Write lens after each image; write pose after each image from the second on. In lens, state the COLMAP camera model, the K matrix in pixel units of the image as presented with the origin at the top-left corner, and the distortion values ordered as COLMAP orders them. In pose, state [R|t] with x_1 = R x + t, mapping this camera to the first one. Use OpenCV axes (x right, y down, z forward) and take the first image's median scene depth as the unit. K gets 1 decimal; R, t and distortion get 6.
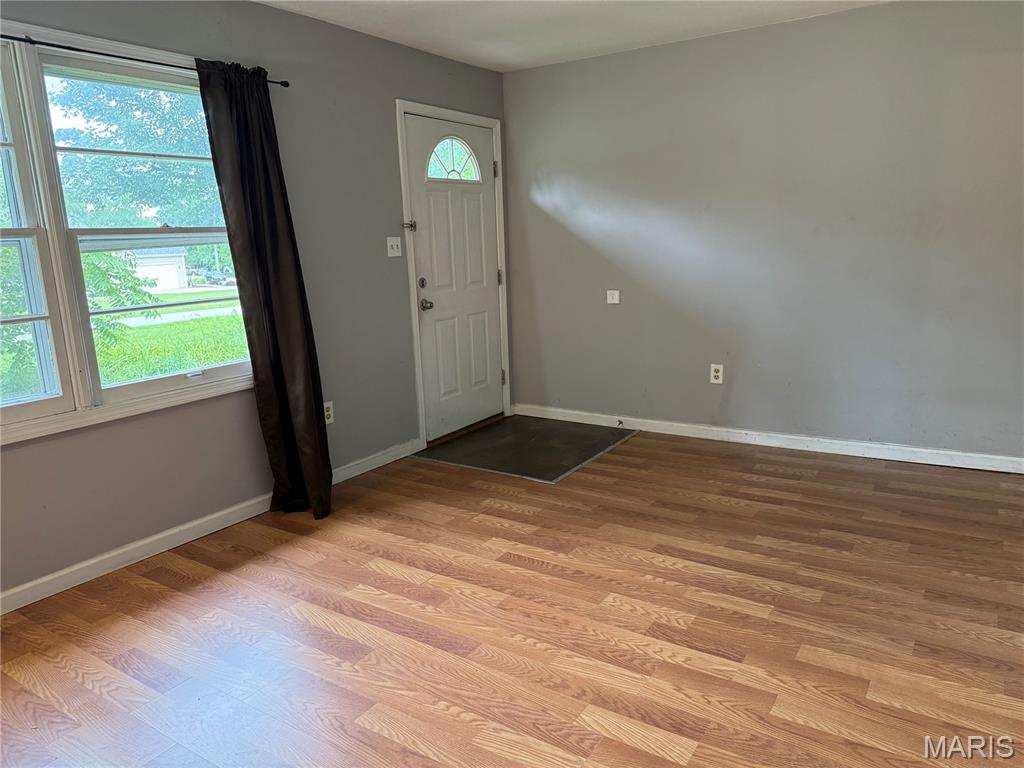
lens RADIAL K [[717.3, 0, 505.4], [0, 717.3, 409.9], [0, 0, 1]] dist [0.018008, -0.009295]
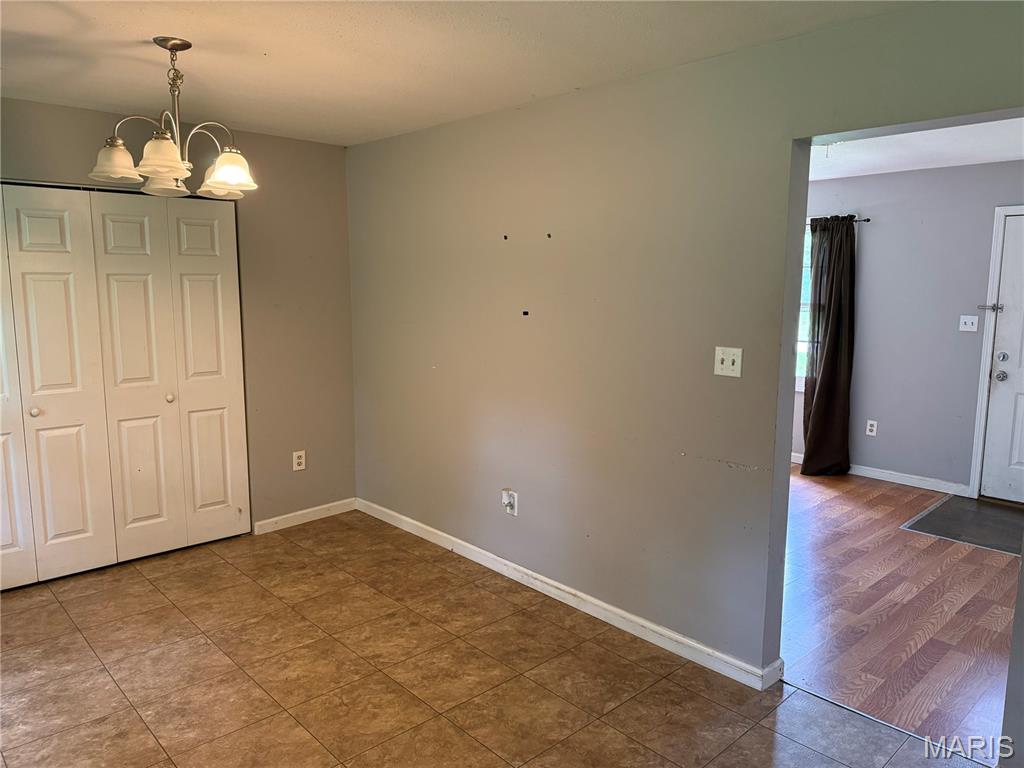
lens RADIAL K [[717.3, 0, 520.7], [0, 717.3, 381.8], [0, 0, 1]] dist [0.018008, -0.009295]
pose [[-0.219390, 0.169667, -0.960771, 1.322214], [-0.226445, 0.949016, 0.219299, -0.248150], [0.948995, 0.265674, -0.169784, 0.547451]]
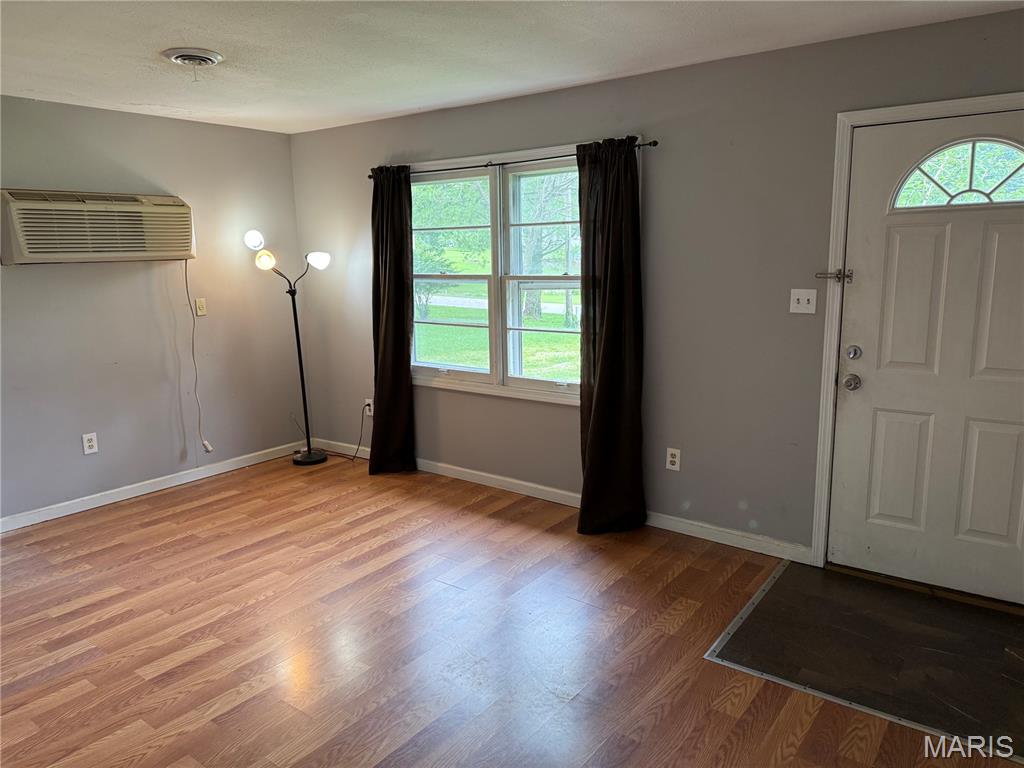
lens RADIAL K [[717.3, 0, 489.2], [0, 717.3, 374.9], [0, 0, 1]] dist [0.018008, -0.009295]
pose [[-0.076317, 0.212446, -0.974188, 0.715457], [-0.210758, 0.951525, 0.224014, -0.274956], [0.974555, 0.222414, -0.027843, 0.760262]]
